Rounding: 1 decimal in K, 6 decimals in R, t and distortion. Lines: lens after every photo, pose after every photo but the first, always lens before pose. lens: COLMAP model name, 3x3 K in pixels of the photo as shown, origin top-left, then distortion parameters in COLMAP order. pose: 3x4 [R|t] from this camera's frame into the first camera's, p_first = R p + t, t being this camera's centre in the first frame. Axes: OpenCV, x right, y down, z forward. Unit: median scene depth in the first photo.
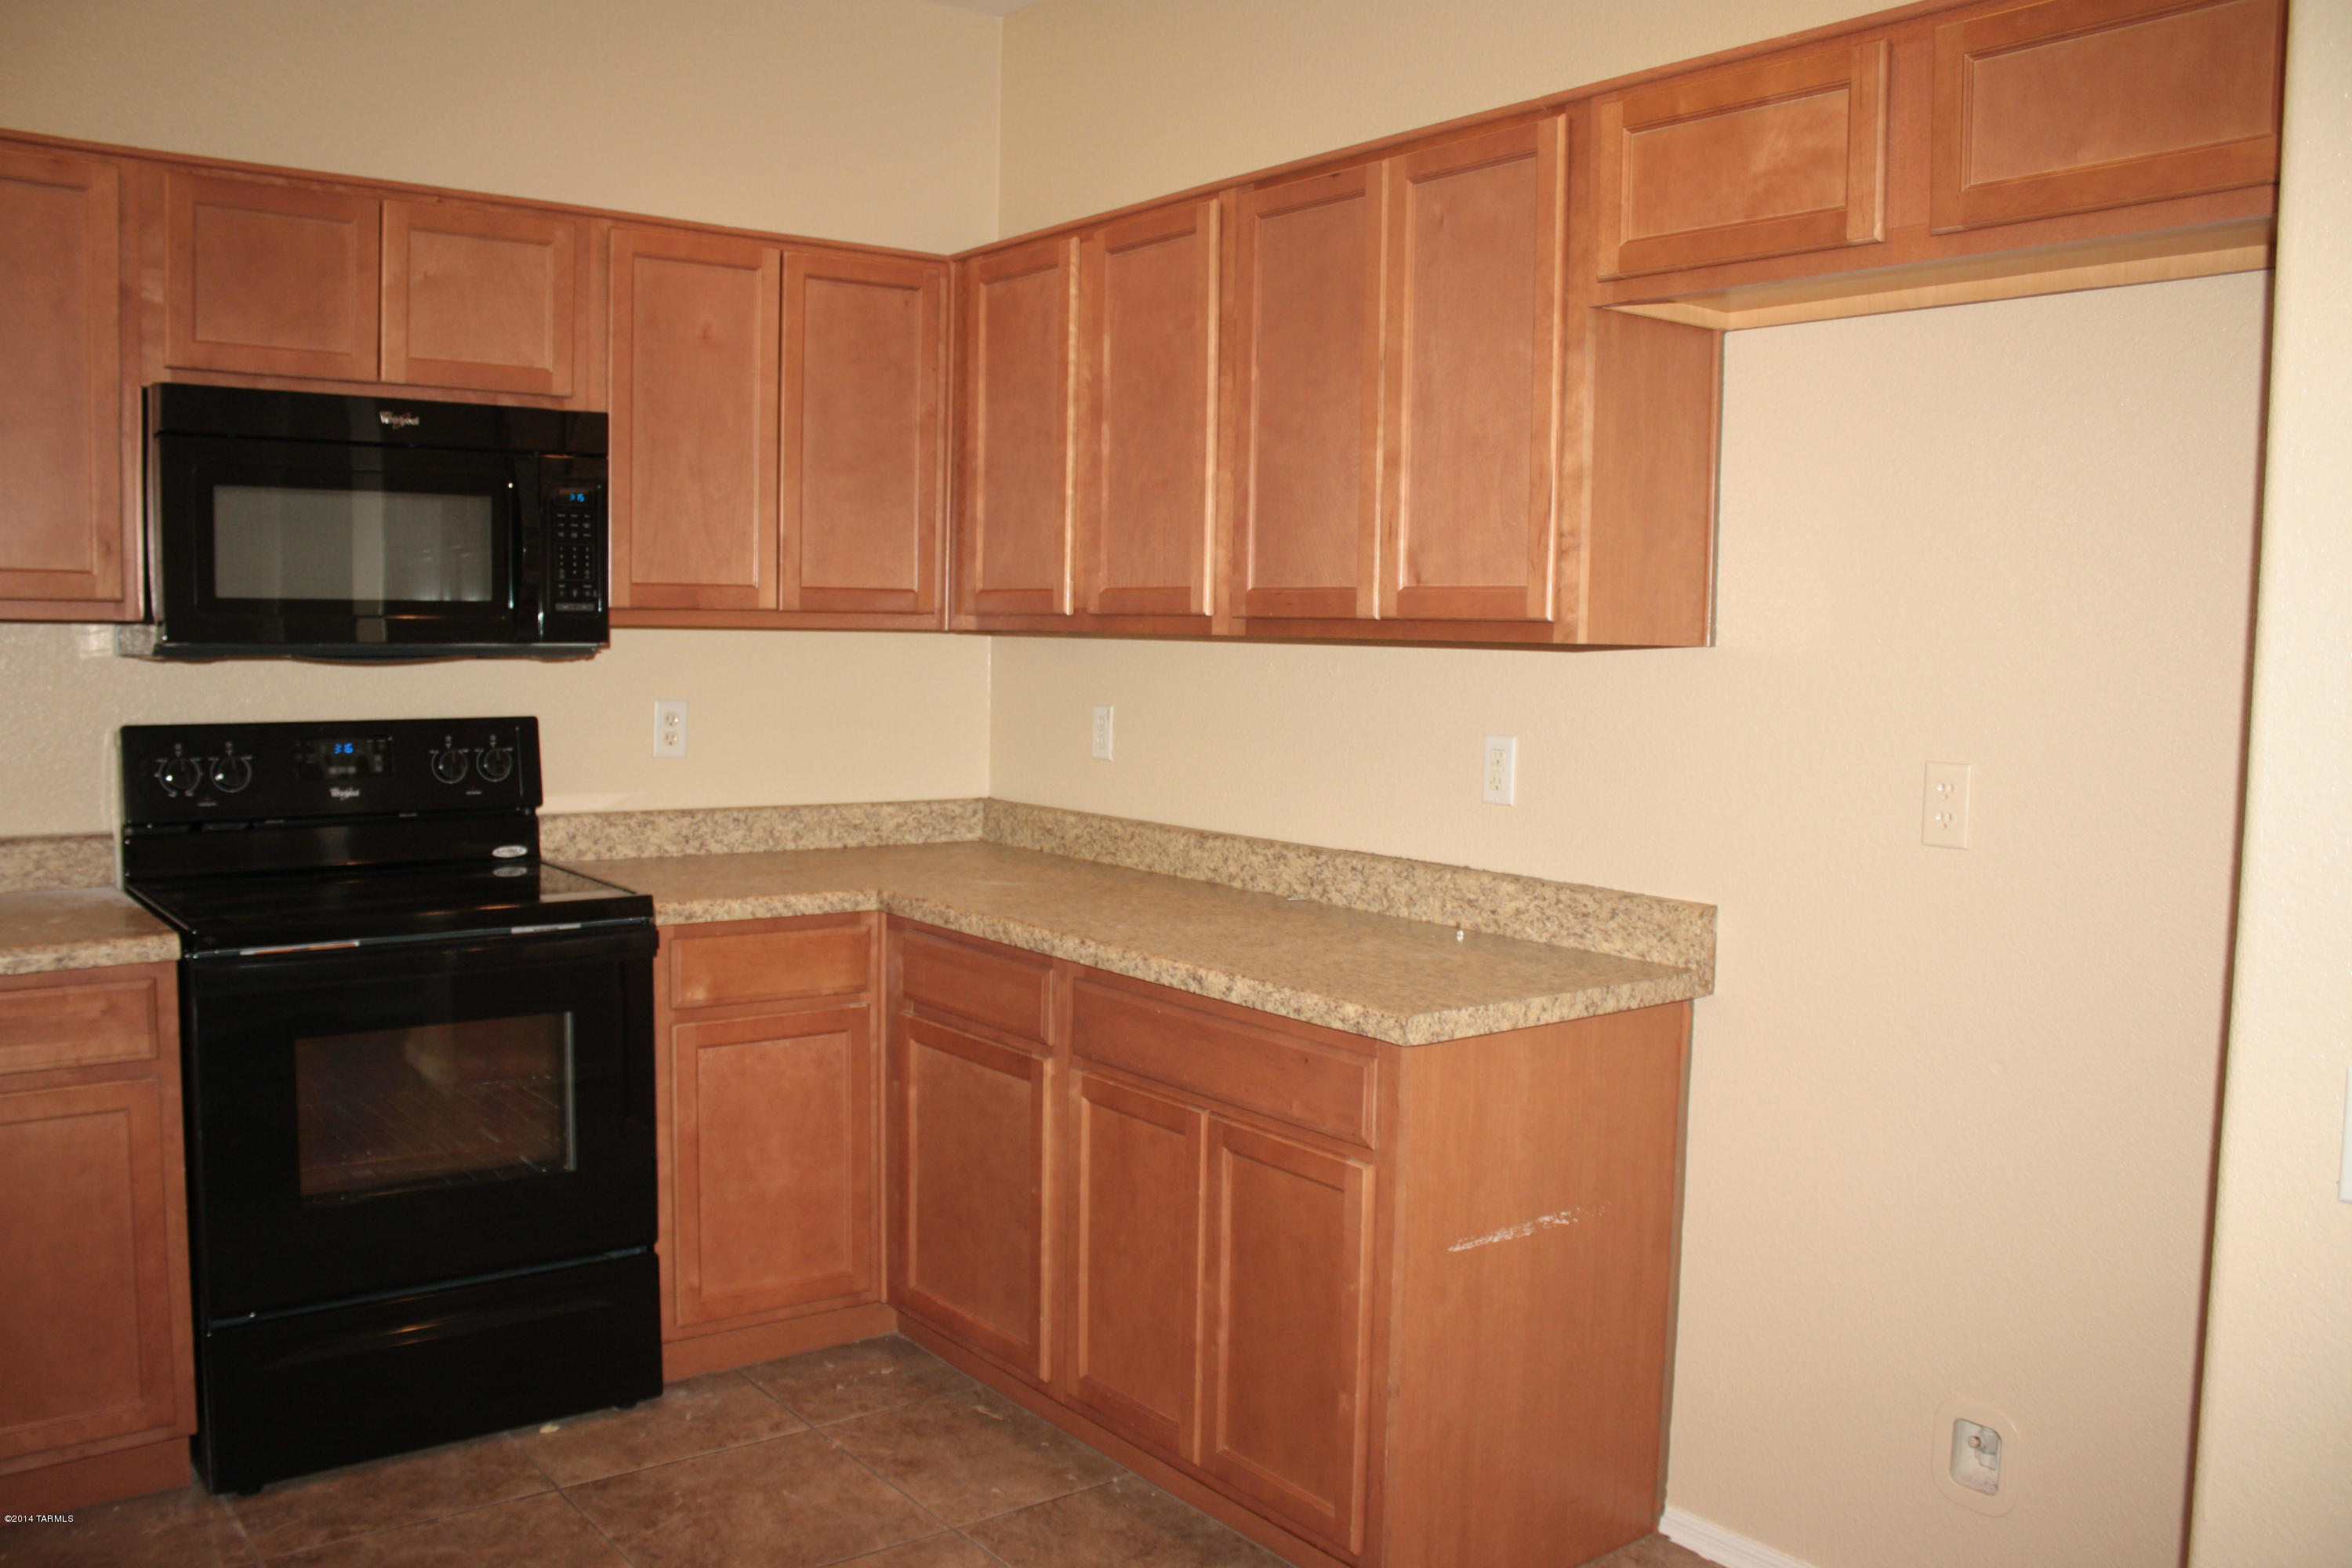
lens RADIAL K [[1932.7, 0, 1176.0], [0, 1932.7, 784.0], [0, 0, 1]] dist [-0.158032, 0.121719]
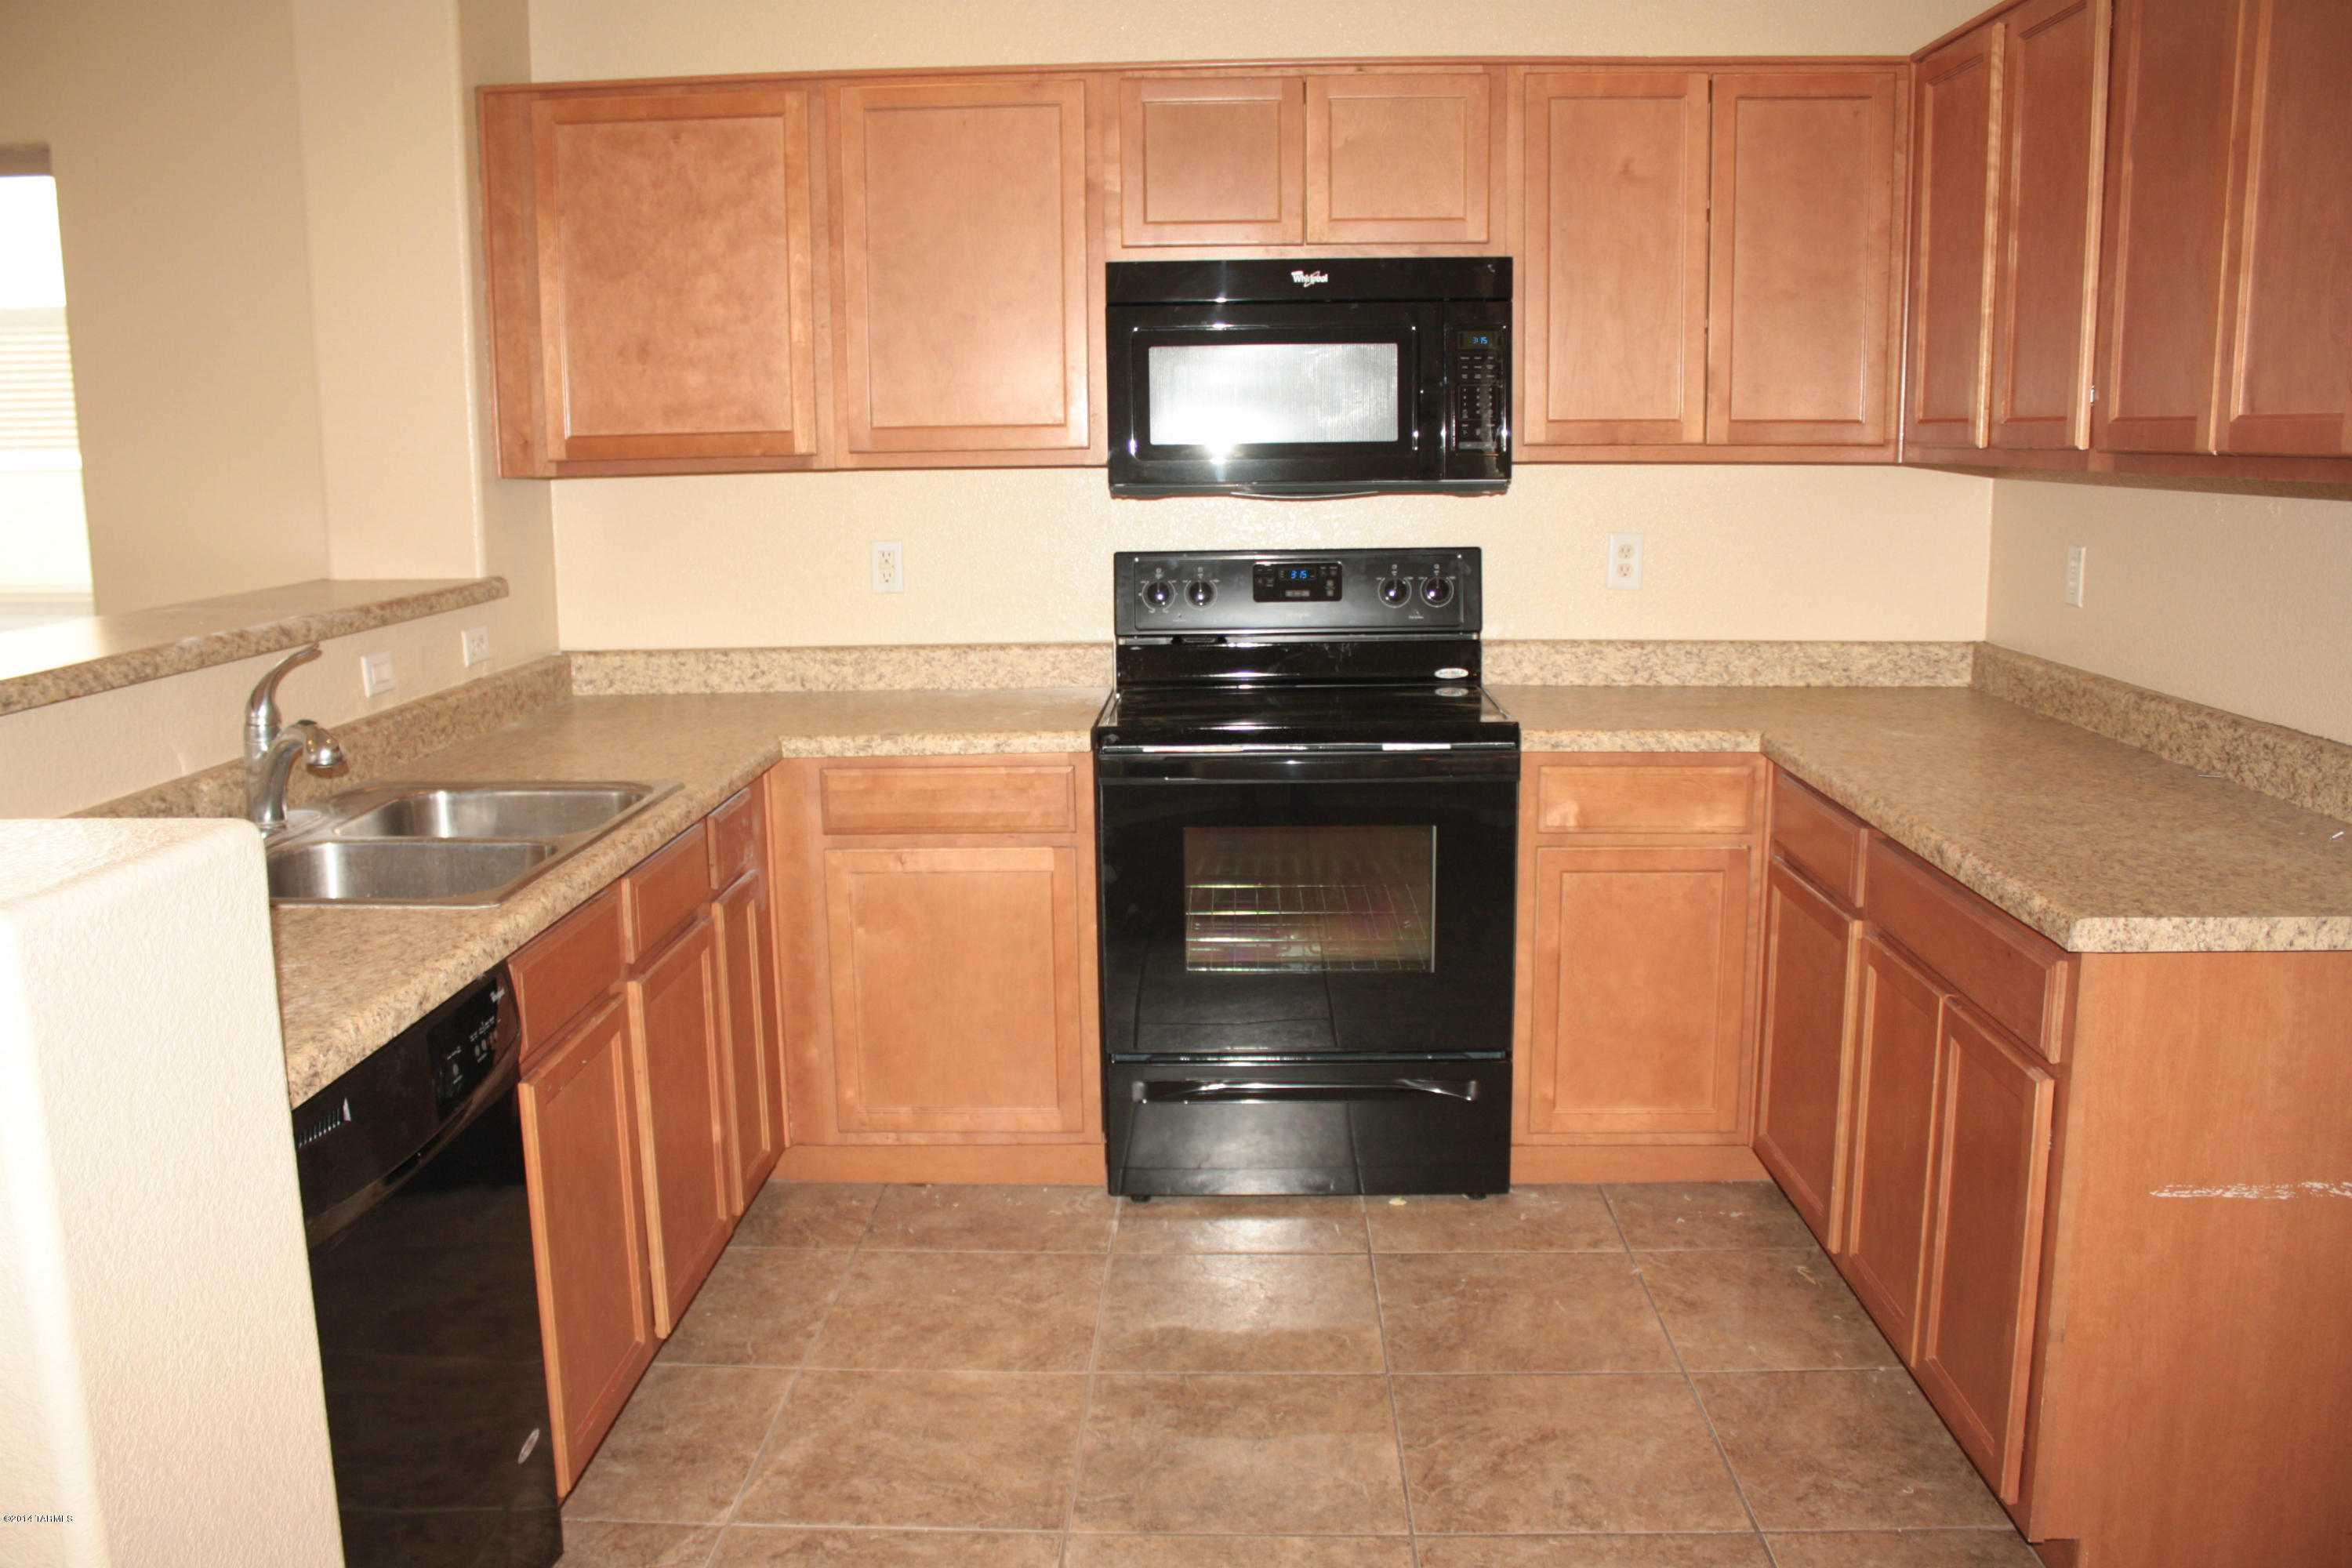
lens RADIAL K [[1932.7, 0, 1176.0], [0, 1932.7, 784.0], [0, 0, 1]] dist [-0.158032, 0.121719]
pose [[0.775728, 0.085309, -0.625275, 0.232169], [-0.025161, 0.994214, 0.104429, -0.012947], [0.630565, -0.065275, 0.773386, 0.061671]]
